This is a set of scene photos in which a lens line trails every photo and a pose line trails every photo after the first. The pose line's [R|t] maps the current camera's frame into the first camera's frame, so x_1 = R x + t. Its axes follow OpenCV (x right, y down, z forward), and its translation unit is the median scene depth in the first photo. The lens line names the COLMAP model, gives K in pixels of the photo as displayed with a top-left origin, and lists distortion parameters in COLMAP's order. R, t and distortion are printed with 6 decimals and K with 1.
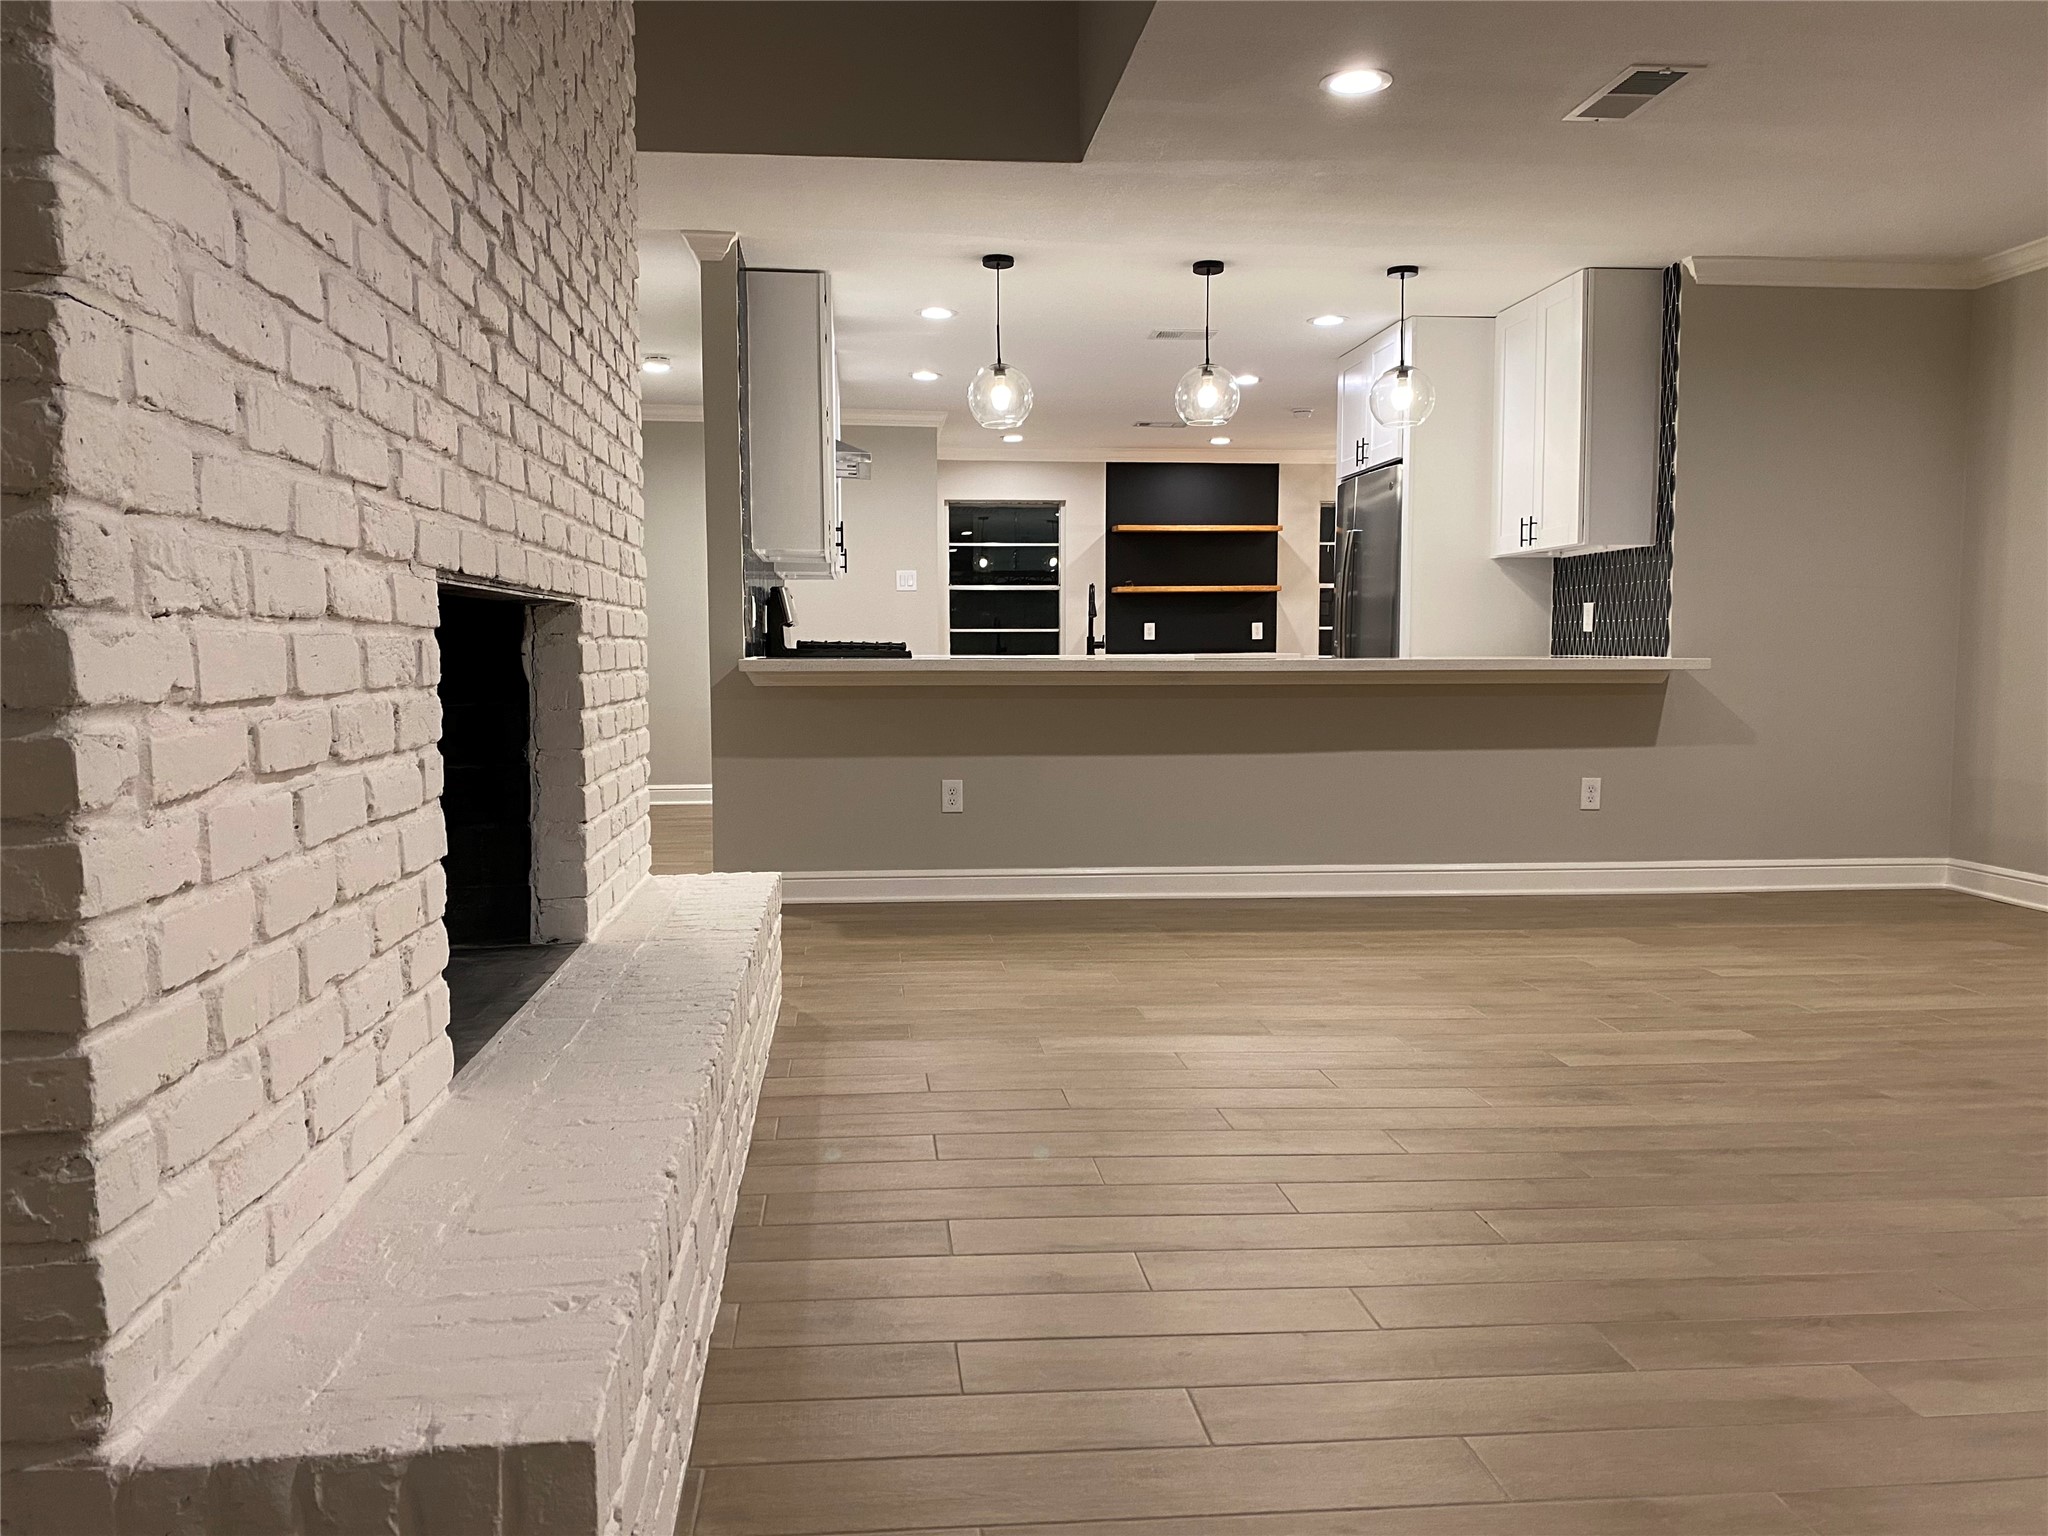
lens RADIAL K [[1568.3, 0, 1005.0], [0, 1568.3, 751.9], [0, 0, 1]] dist [0.017884, -0.010643]
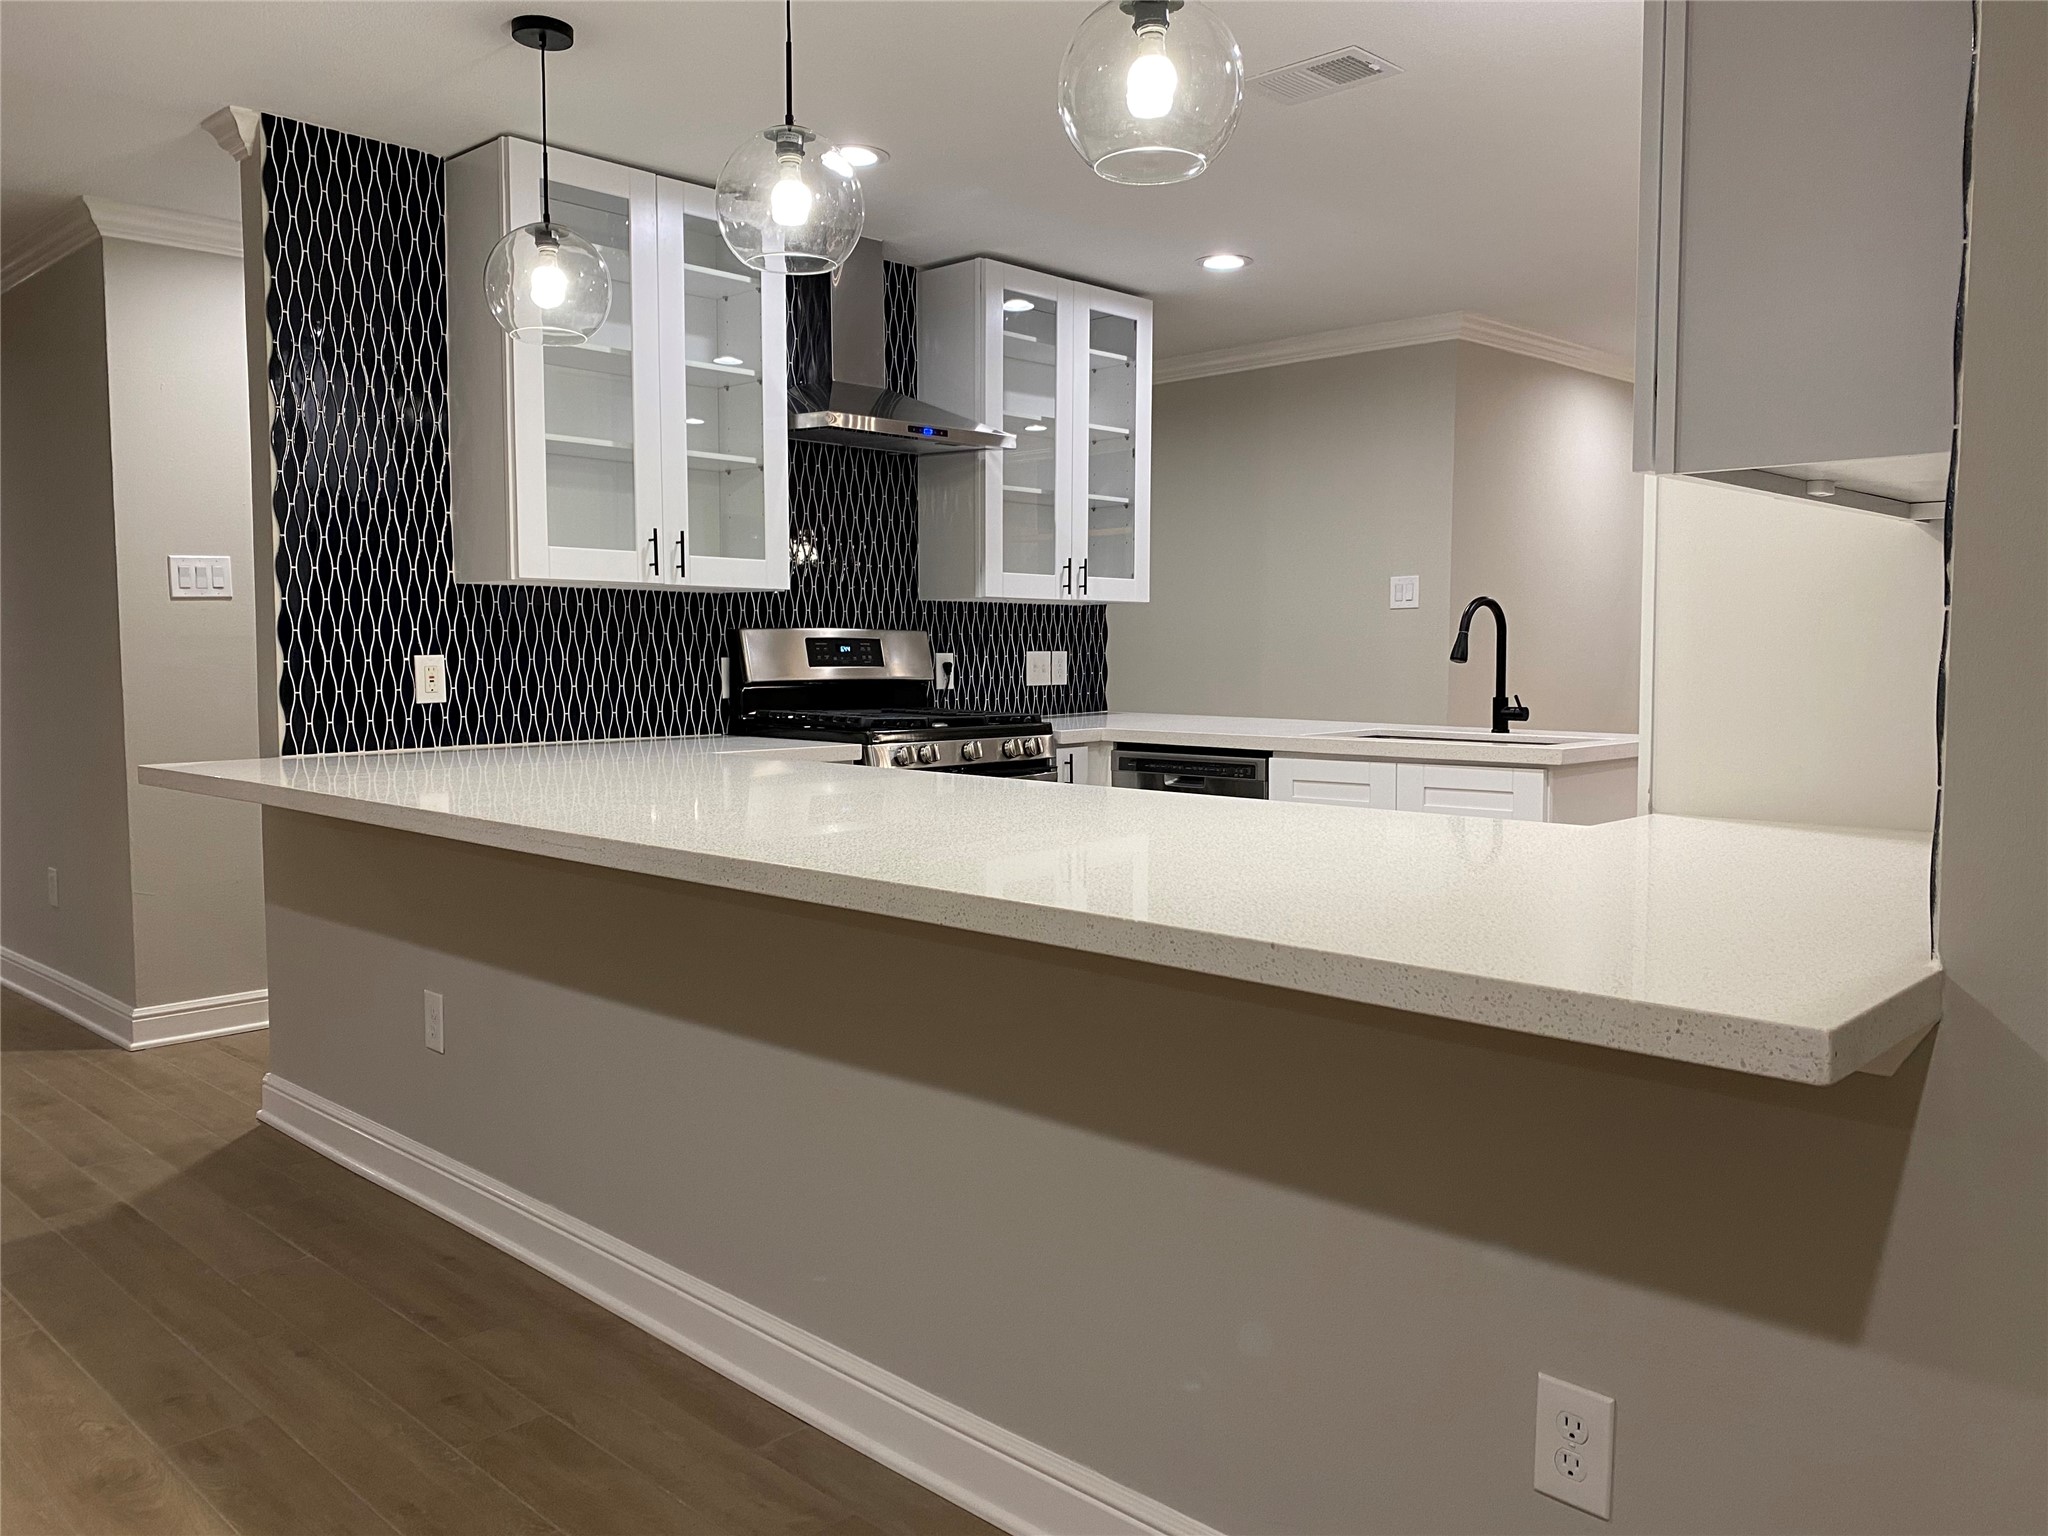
lens RADIAL K [[1568.3, 0, 1005.0], [0, 1568.3, 751.9], [0, 0, 1]] dist [0.017884, -0.010643]
pose [[0.646118, 0.058317, -0.761006, 0.516385], [-0.050807, 0.998151, 0.033354, -0.095309], [0.761544, 0.017114, 0.647887, 0.787979]]
